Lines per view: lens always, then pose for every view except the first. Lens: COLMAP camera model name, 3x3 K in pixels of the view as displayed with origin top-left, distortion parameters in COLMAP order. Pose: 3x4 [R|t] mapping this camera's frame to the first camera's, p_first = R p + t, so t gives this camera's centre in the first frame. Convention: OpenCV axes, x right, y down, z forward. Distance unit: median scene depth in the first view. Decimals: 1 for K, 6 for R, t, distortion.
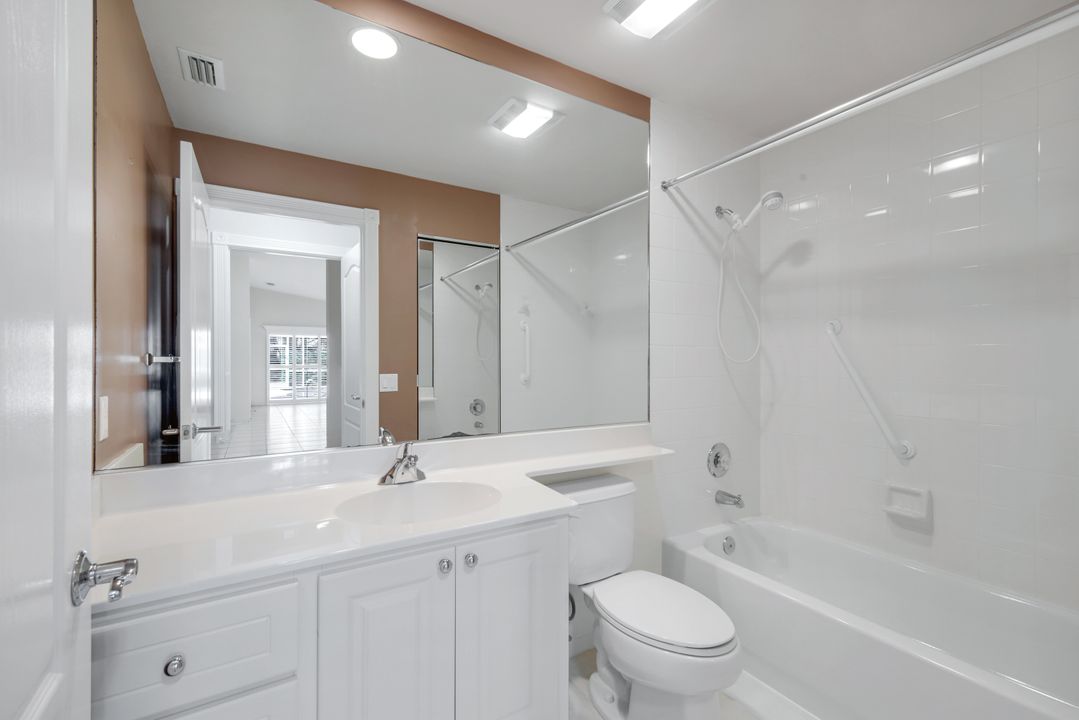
lens RADIAL K [[476.2, 0, 539.2], [0, 476.2, 356.8], [0, 0, 1]] dist [0.007125, -0.000899]
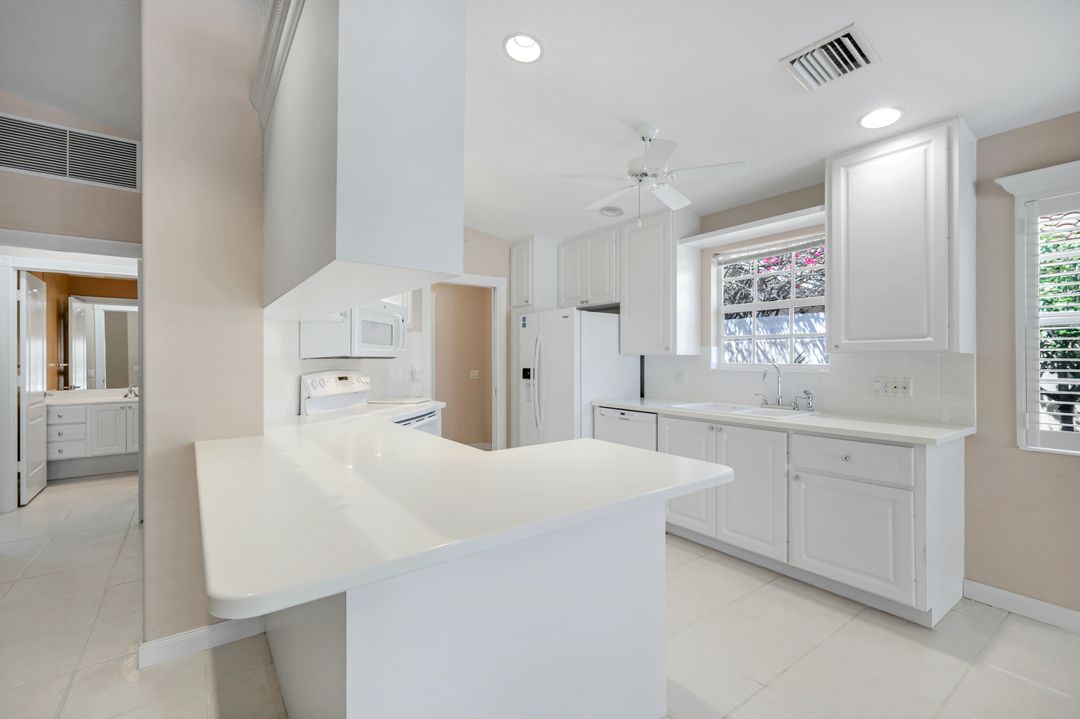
lens RADIAL K [[476.7, 0, 540.2], [0, 476.7, 358.8], [0, 0, 1]] dist [0.007125, -0.000899]
pose [[0.995895, 0.005554, 0.090342, 2.193415], [-0.005132, 0.999975, -0.004901, -0.036524], [-0.090367, 0.004418, 0.995899, -2.592548]]
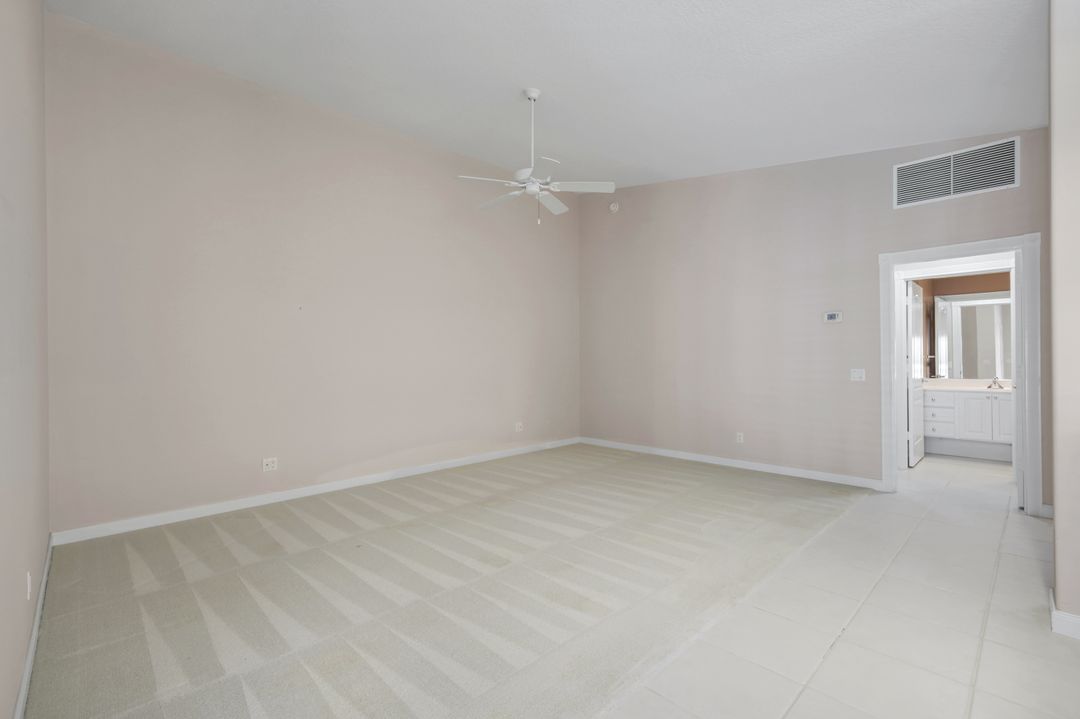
lens RADIAL K [[476.7, 0, 538.6], [0, 476.7, 359.9], [0, 0, 1]] dist [0.007125, -0.000899]
pose [[0.222061, 0.010165, -0.974980, 2.254440], [0.001823, 0.999940, 0.010841, -0.016592], [0.975031, -0.004185, 0.222029, -2.914948]]
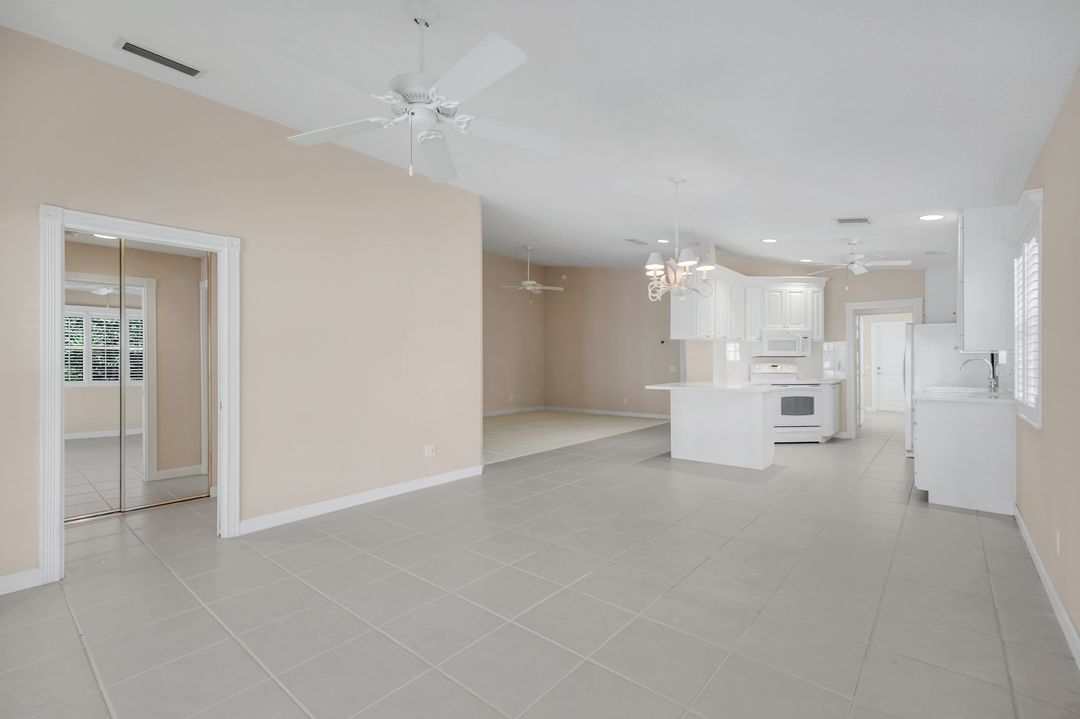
lens RADIAL K [[476.7, 0, 539.5], [0, 476.7, 359.6], [0, 0, 1]] dist [0.007125, -0.000899]
pose [[0.321918, 0.003416, -0.946761, 5.059079], [-0.004719, 0.999987, 0.002003, -0.019302], [0.946756, 0.003823, 0.321930, -4.016142]]
